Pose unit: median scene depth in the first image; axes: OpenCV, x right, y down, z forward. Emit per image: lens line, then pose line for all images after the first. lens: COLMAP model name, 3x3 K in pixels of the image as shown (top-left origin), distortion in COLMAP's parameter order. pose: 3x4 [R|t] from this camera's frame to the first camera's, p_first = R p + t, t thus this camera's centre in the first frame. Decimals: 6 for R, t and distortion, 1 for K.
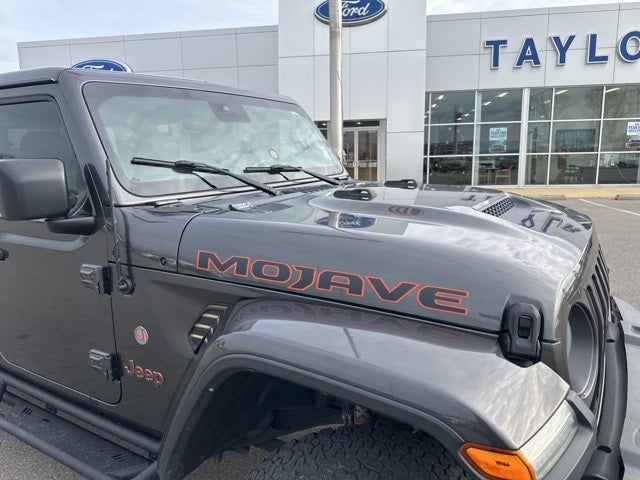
lens RADIAL K [[453.6, 0, 325.5], [0, 453.6, 237.0], [0, 0, 1]] dist [0.043073, -0.051171]
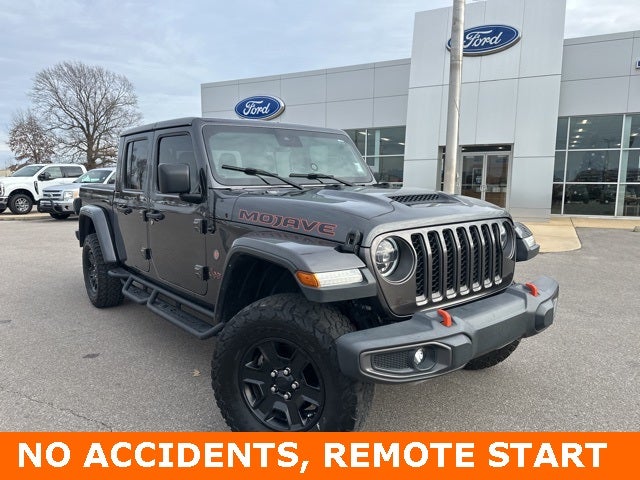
lens RADIAL K [[453.6, 0, 317.4], [0, 453.6, 244.7], [0, 0, 1]] dist [0.043073, -0.051171]
pose [[0.945494, 0.069104, -0.318224, 0.398440], [-0.081080, 0.996406, -0.024526, 0.118267], [0.315385, 0.048990, 0.947698, -0.452804]]
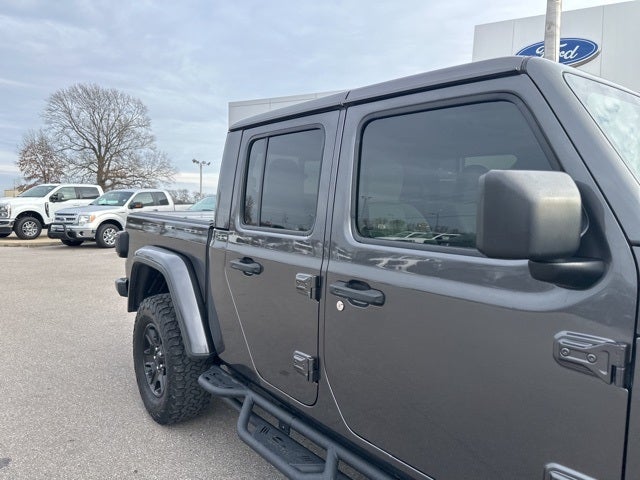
lens RADIAL K [[453.6, 0, 321.4], [0, 453.6, 234.2], [0, 0, 1]] dist [0.043073, -0.051171]
pose [[0.944734, 0.059347, -0.322422, -0.451662], [-0.096577, 0.990217, -0.100715, 0.014543], [0.313290, 0.126287, 0.941223, 0.169353]]
